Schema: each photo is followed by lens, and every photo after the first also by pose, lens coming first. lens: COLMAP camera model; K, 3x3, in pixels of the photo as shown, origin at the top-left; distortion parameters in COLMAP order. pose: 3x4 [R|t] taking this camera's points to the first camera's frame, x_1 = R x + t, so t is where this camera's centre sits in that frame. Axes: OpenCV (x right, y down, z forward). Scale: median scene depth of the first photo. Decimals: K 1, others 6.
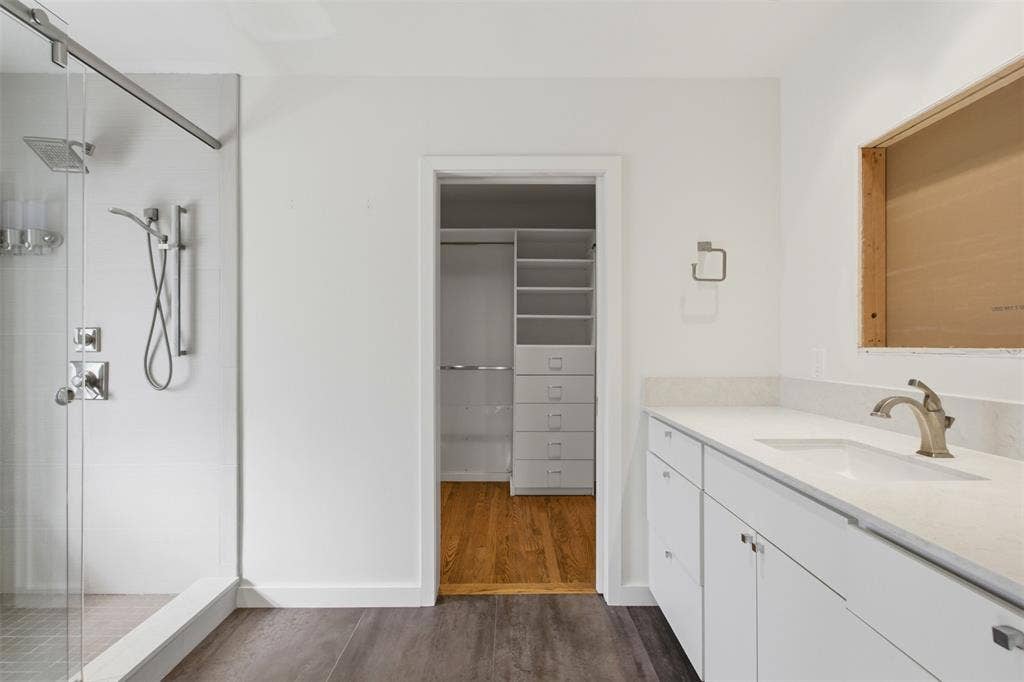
lens RADIAL K [[467.1, 0, 510.1], [0, 467.1, 343.9], [0, 0, 1]] dist [-0.000945, 0.000300]
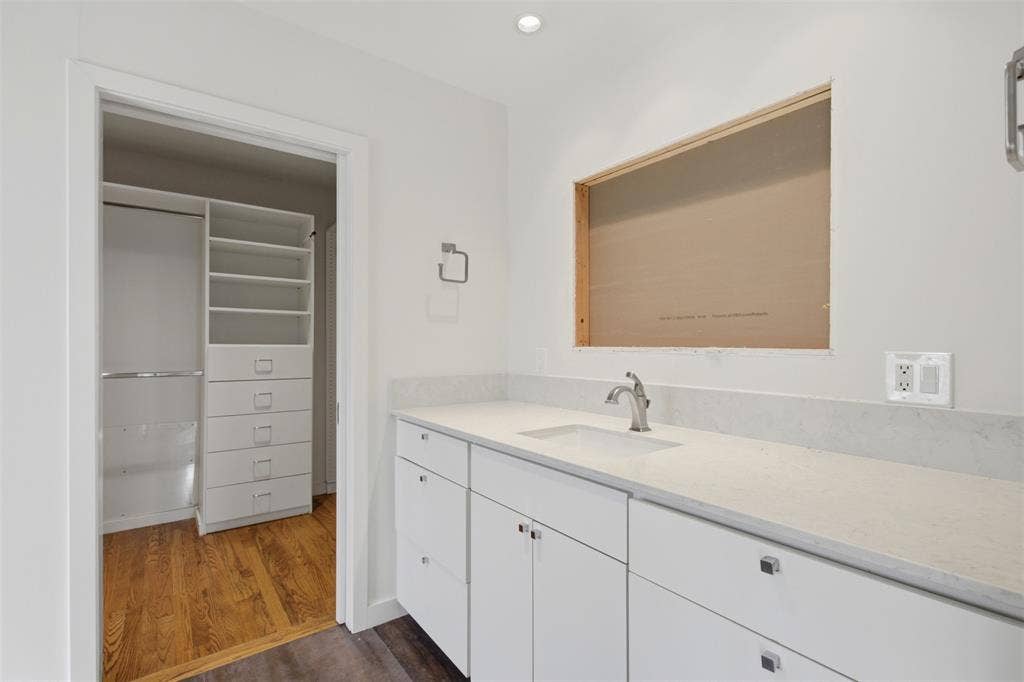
lens RADIAL K [[467.1, 0, 510.1], [0, 467.1, 343.9], [0, 0, 1]] dist [-0.000945, 0.000300]
pose [[0.803231, 0.001499, 0.595665, -0.082969], [-0.001939, 0.999998, 0.000099, 0.000276], [-0.595664, -0.001234, 0.803233, 0.096576]]
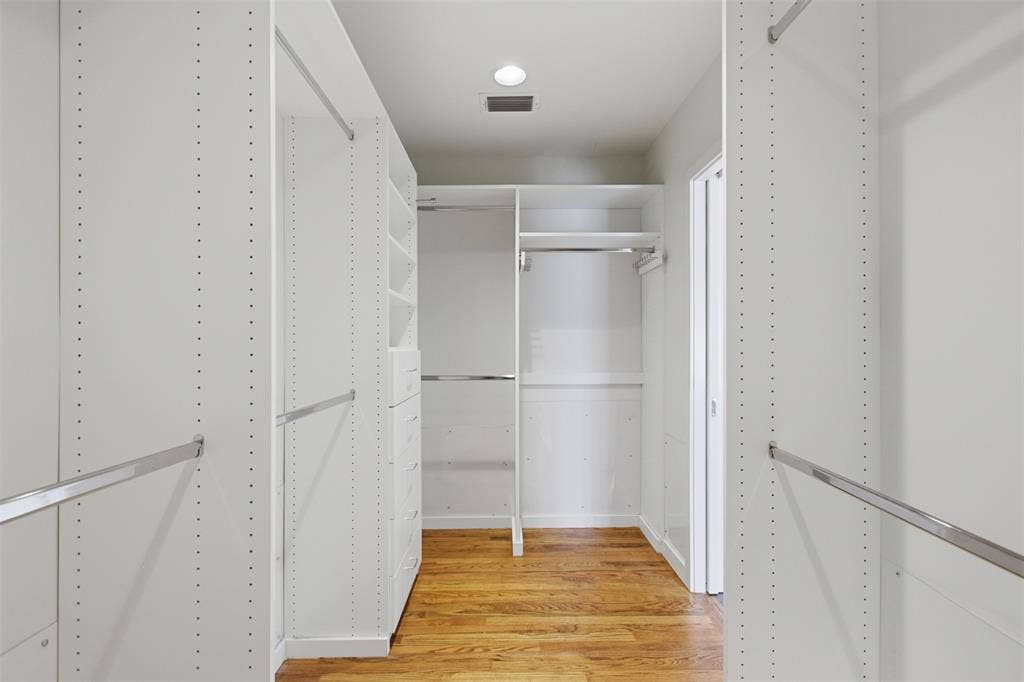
lens RADIAL K [[429.9, 0, 512.0], [0, 429.9, 341.0], [0, 0, 1]] dist [-0.000006, 0.000051]
pose [[0.025124, 0.002759, 0.999681, -0.842496], [-0.000801, 0.999996, -0.002739, -0.051778], [-0.999684, -0.000732, 0.025126, 1.484173]]
